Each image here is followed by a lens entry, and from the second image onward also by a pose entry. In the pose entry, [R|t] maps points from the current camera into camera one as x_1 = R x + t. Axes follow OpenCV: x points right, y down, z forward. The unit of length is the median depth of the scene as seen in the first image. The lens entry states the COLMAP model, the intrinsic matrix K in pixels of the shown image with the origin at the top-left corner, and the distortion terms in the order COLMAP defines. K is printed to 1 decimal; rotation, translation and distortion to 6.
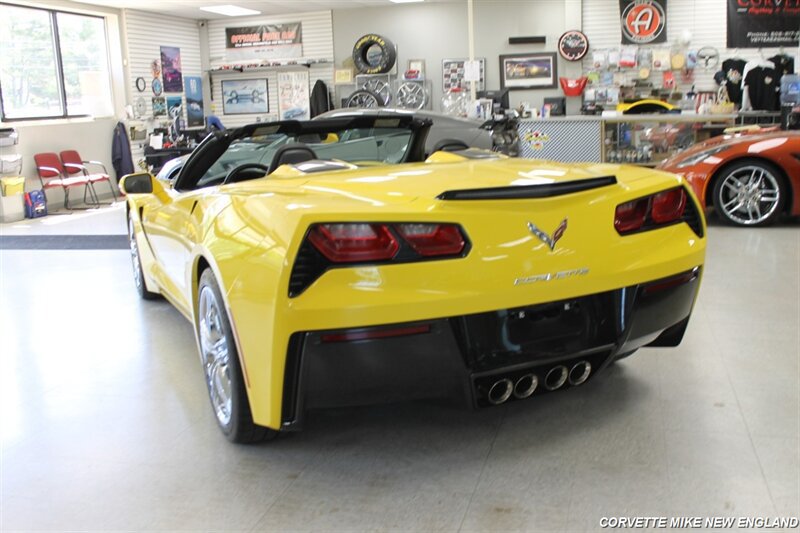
lens RADIAL K [[796.3, 0, 400.0], [0, 796.3, 266.5], [0, 0, 1]] dist [-0.147815, 0.169398]
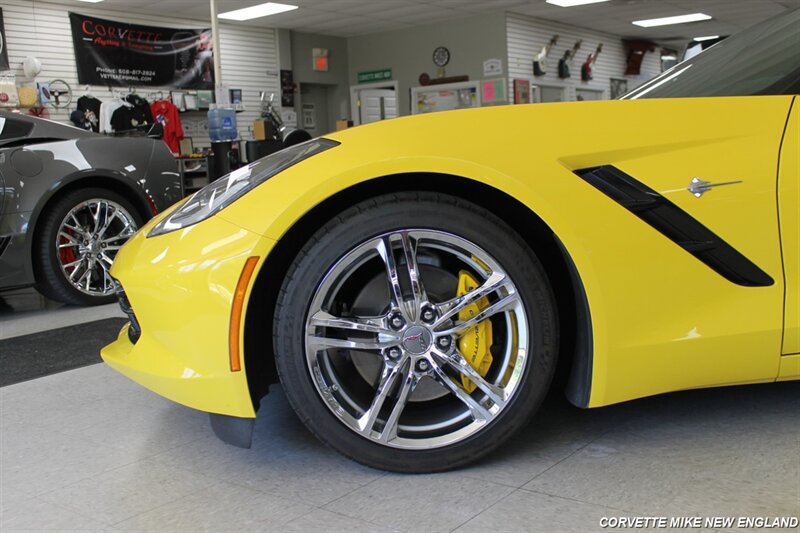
lens RADIAL K [[882.4, 0, 400.0], [0, 882.4, 266.5], [0, 0, 1]] dist [-0.121611, 0.169579]
pose [[0.392000, -0.089255, 0.915625, -0.278295], [0.220419, 0.975405, 0.000716, -0.020342], [-0.893169, 0.201540, 0.402032, 0.352284]]
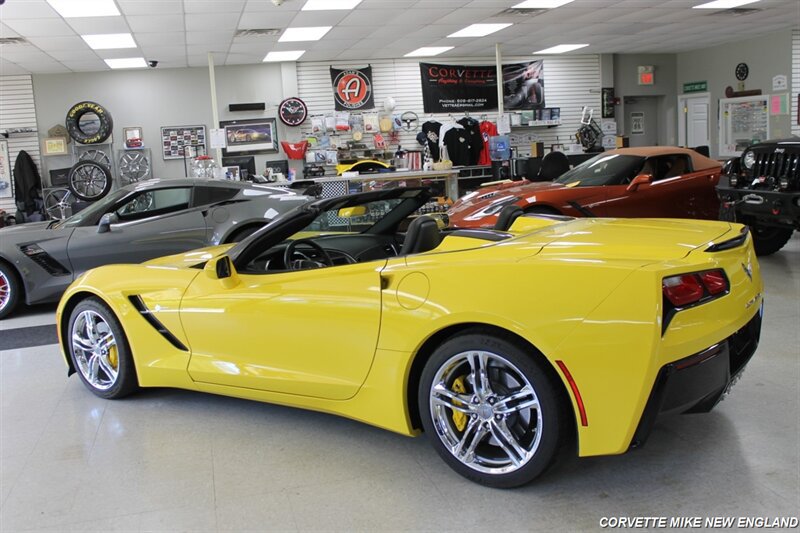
lens RADIAL K [[796.3, 0, 400.0], [0, 796.3, 266.5], [0, 0, 1]] dist [-0.147815, 0.169398]
pose [[0.865901, -0.089654, 0.492116, -0.194299], [0.125355, 0.991306, -0.039971, -0.013470], [-0.484254, 0.096301, 0.869611, 0.020292]]
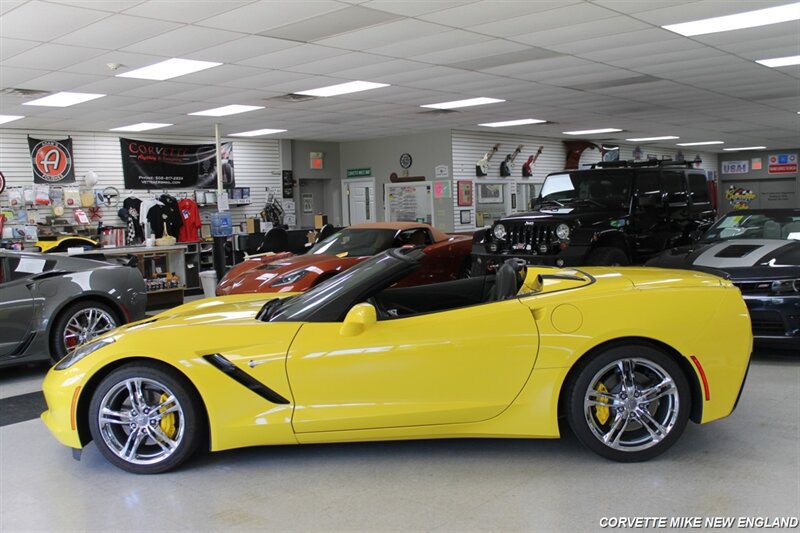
lens RADIAL K [[796.3, 0, 400.0], [0, 796.3, 266.5], [0, 0, 1]] dist [-0.147815, 0.169398]
pose [[0.457684, -0.046573, 0.887894, -0.384807], [0.197937, 0.978904, -0.050684, -0.033254], [-0.866802, 0.198944, 0.457247, 0.150246]]
